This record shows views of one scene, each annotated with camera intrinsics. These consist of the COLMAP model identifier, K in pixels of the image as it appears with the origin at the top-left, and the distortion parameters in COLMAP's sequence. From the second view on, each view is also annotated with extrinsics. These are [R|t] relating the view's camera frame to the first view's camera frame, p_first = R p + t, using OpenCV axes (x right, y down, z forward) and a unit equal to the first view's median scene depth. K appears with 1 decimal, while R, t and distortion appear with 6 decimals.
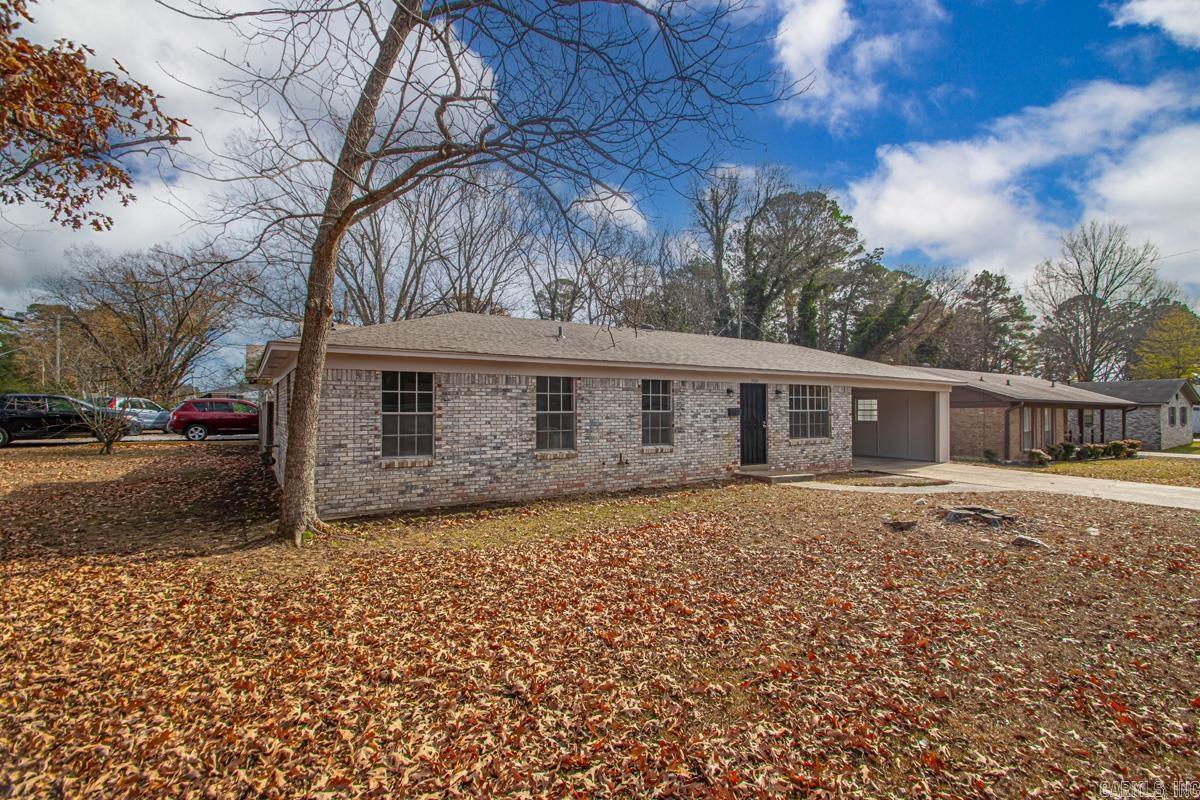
lens RADIAL K [[534.3, 0, 599.9], [0, 534.3, 410.4], [0, 0, 1]] dist [0.000208, -0.000051]
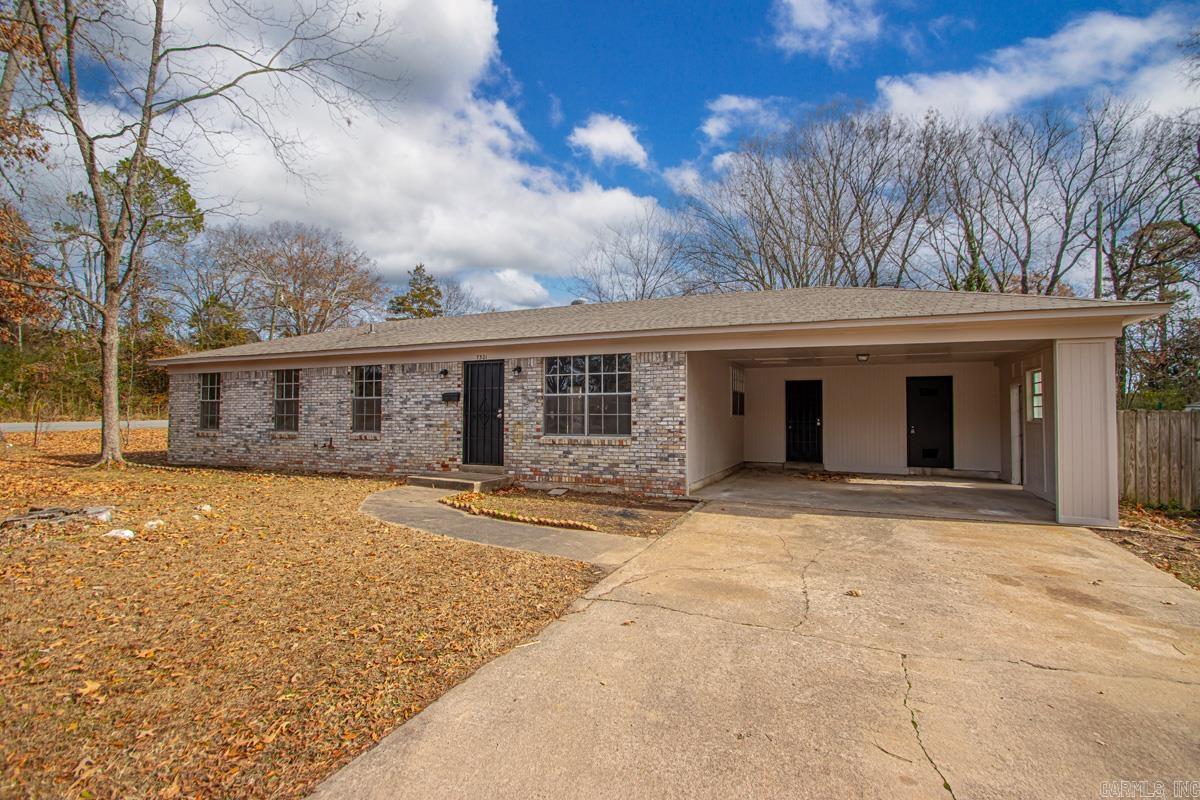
lens RADIAL K [[566.3, 0, 600.0], [0, 566.3, 400.0], [0, 0, 1]] dist [0.000650, 0.000035]
pose [[0.570185, 0.005615, -0.821497, 1.156987], [0.016263, 0.999704, 0.018121, -0.005422], [0.821355, -0.023693, 0.569925, 0.730857]]
